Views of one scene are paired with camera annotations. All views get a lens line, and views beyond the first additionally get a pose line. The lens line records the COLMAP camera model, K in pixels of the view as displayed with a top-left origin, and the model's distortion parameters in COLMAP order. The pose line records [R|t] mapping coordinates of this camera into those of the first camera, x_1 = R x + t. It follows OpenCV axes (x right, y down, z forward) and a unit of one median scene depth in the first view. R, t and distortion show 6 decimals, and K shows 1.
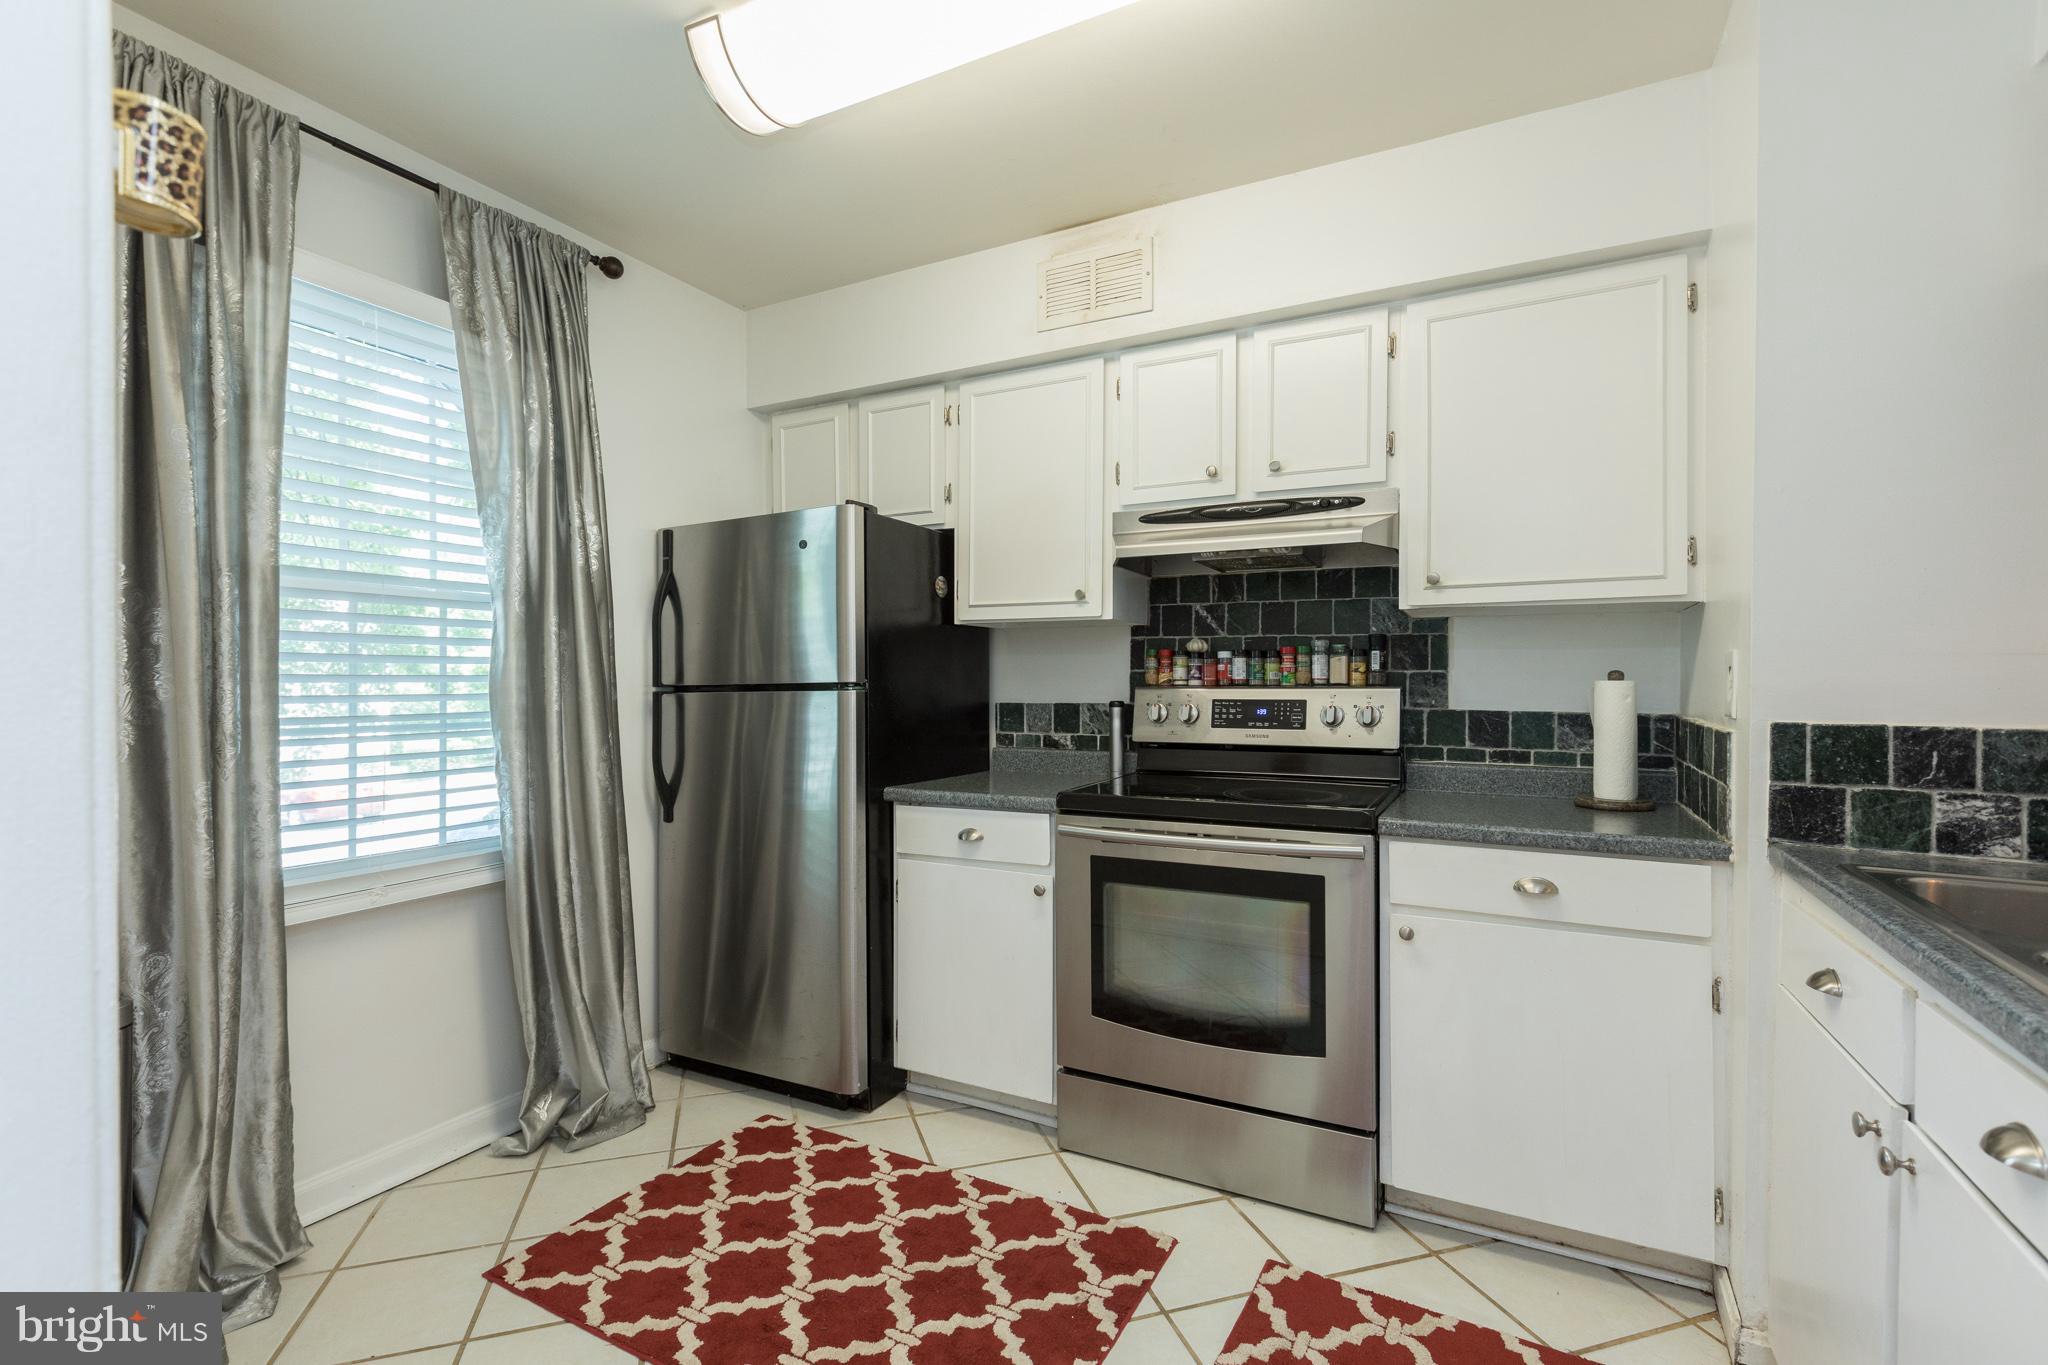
lens RADIAL K [[911.9, 0, 1024.2], [0, 911.9, 686.7], [0, 0, 1]] dist [0.000311, -0.000577]
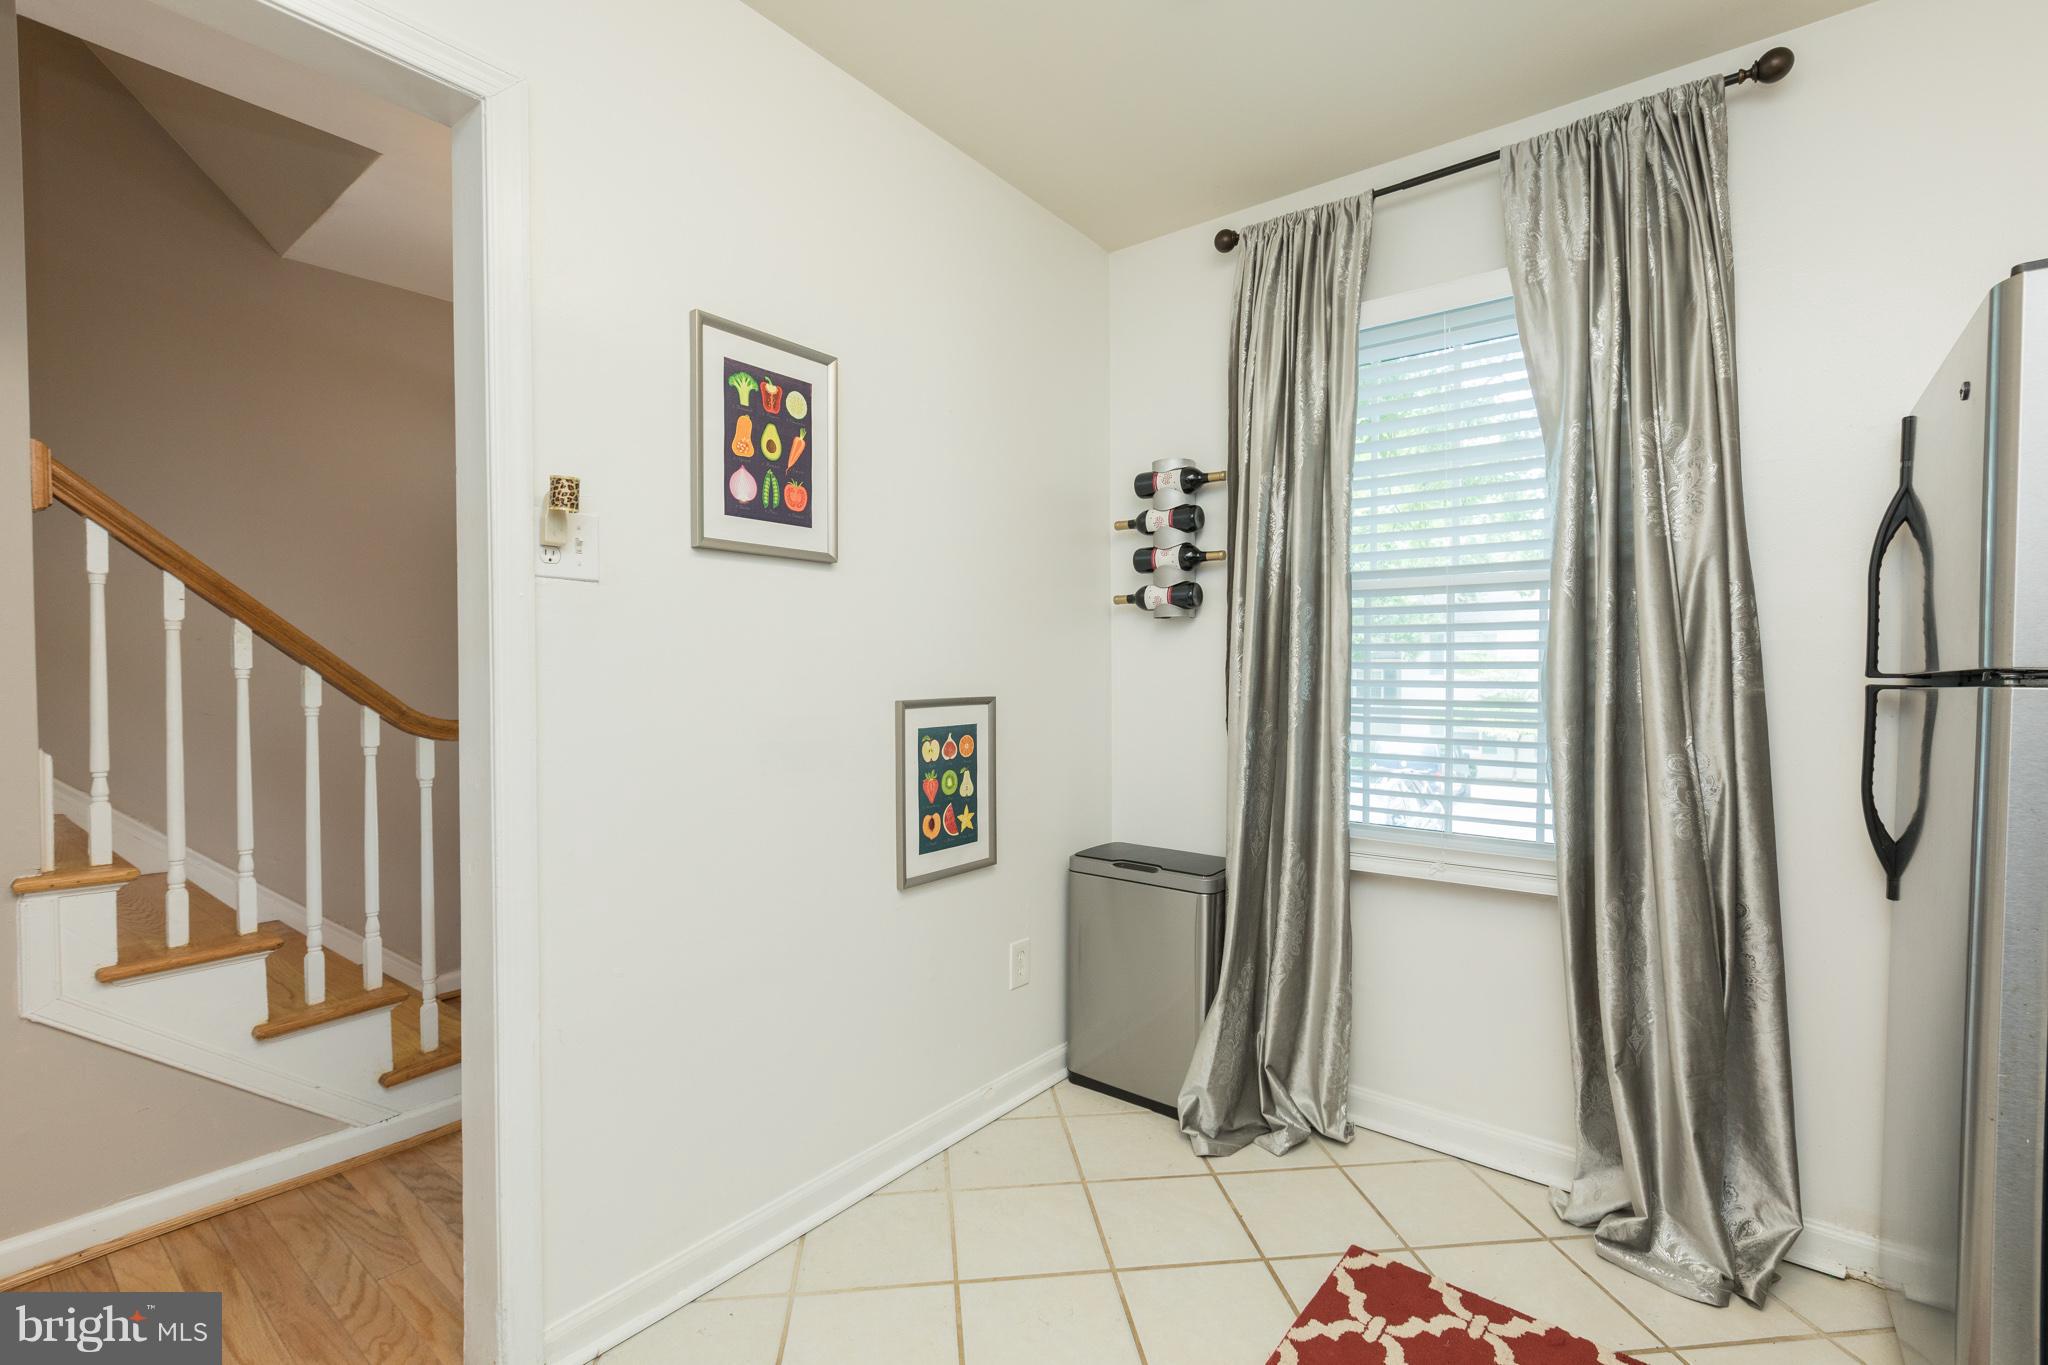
lens RADIAL K [[911.9, 0, 1015.7], [0, 911.9, 680.9], [0, 0, 1]] dist [0.000311, -0.000577]
pose [[-0.182291, 0.011150, -0.983181, 0.364934], [-0.006571, 0.999900, 0.012558, -0.000589], [0.983223, 0.008749, -0.182200, 0.620039]]
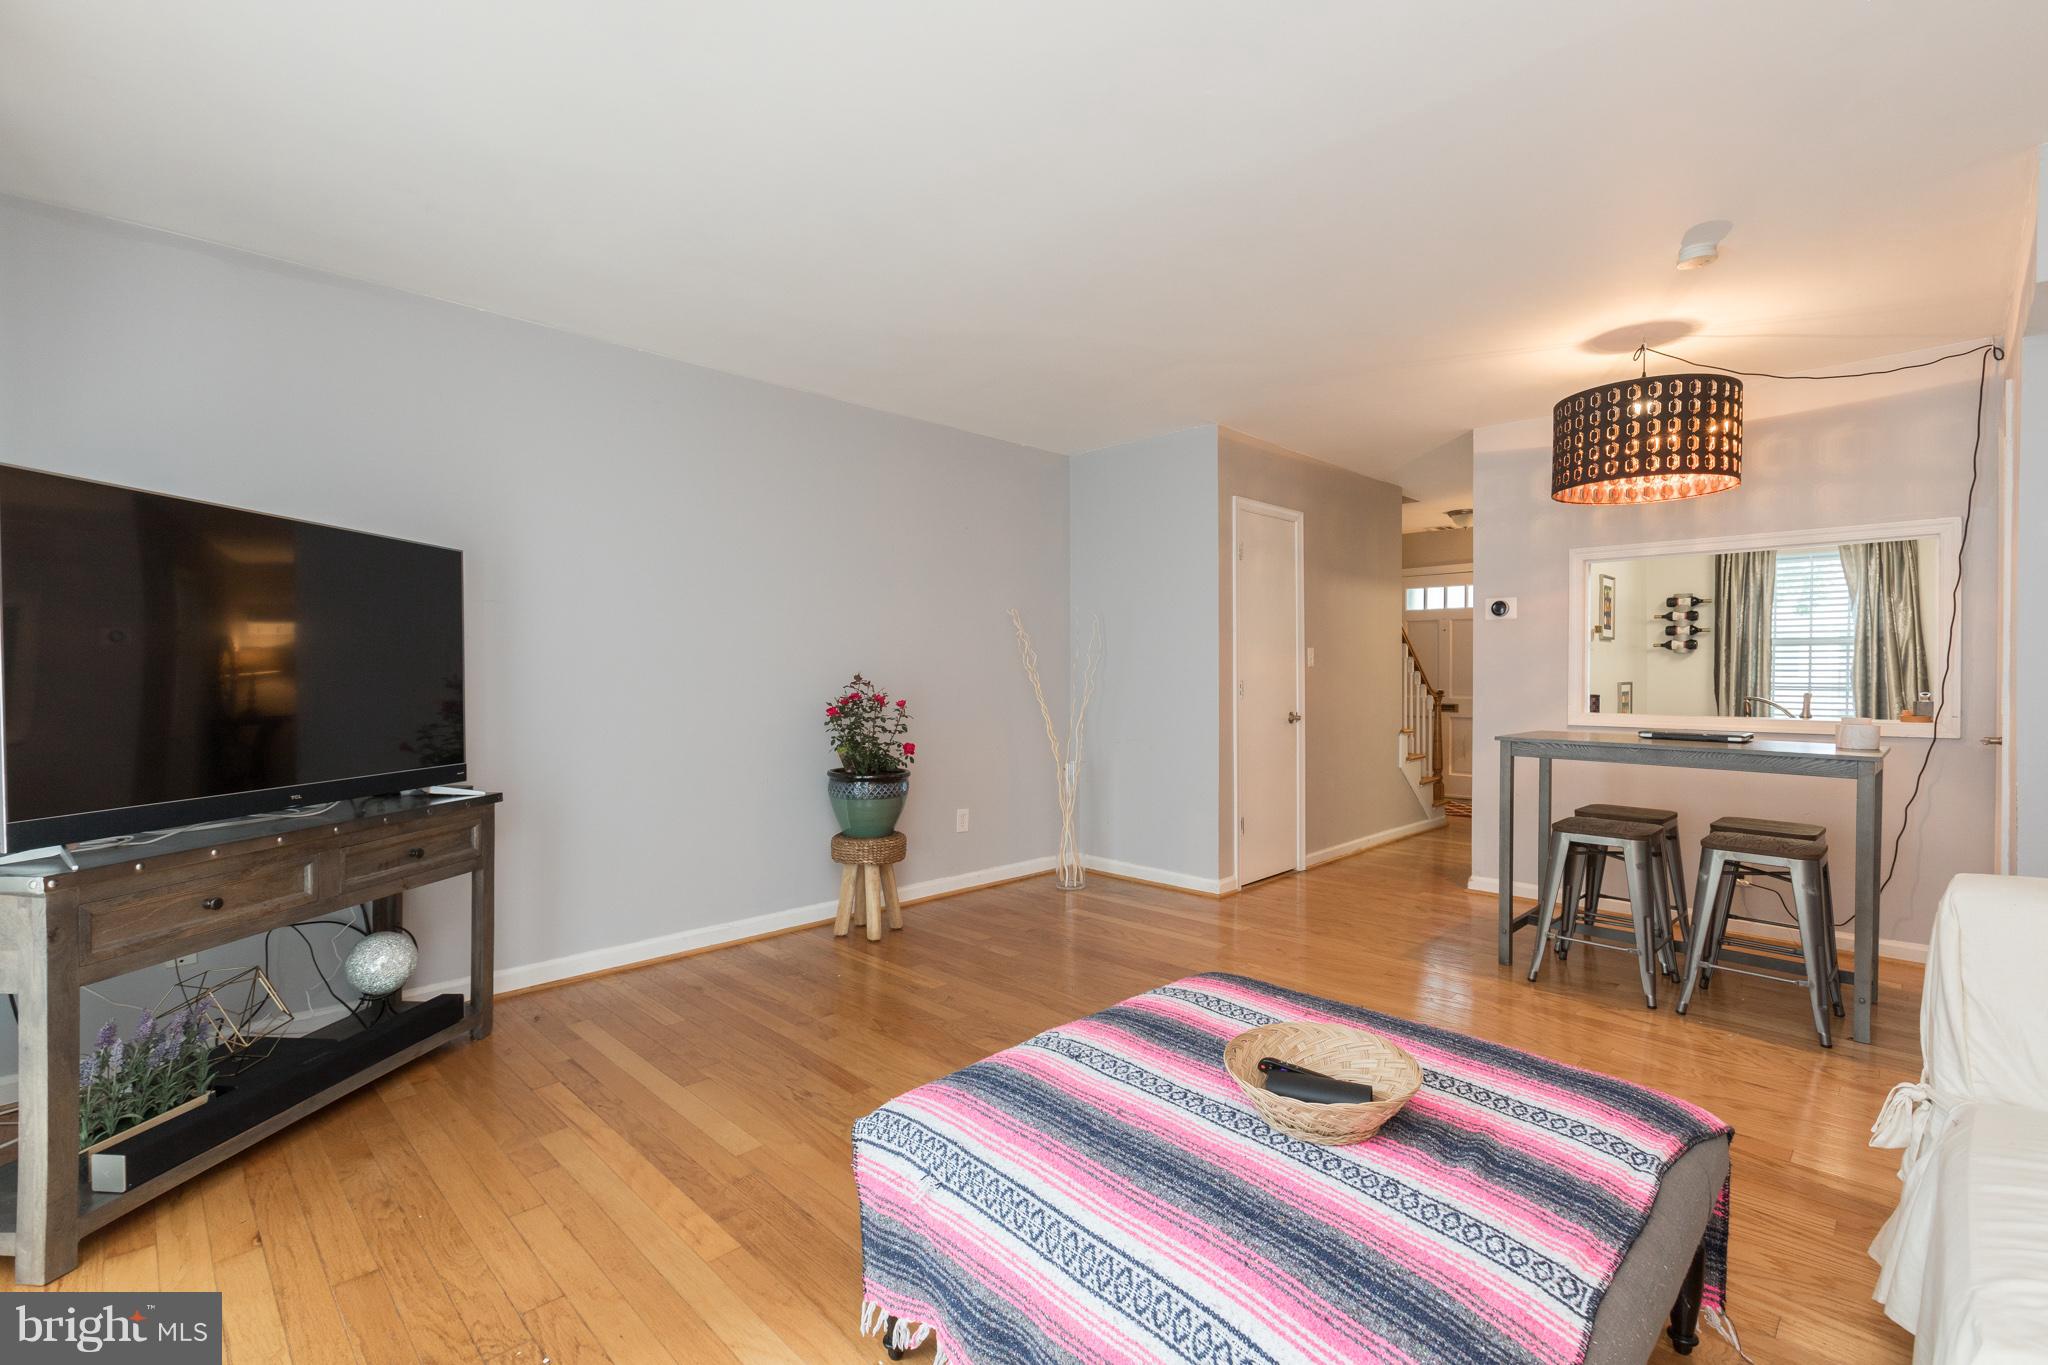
lens RADIAL K [[911.9, 0, 1027.9], [0, 911.9, 681.9], [0, 0, 1]] dist [0.000311, -0.000577]
pose [[-0.310570, 0.004902, -0.950538, 2.613555], [-0.005550, 0.999960, 0.006971, 0.019373], [0.950534, 0.007441, -0.310530, -0.460401]]
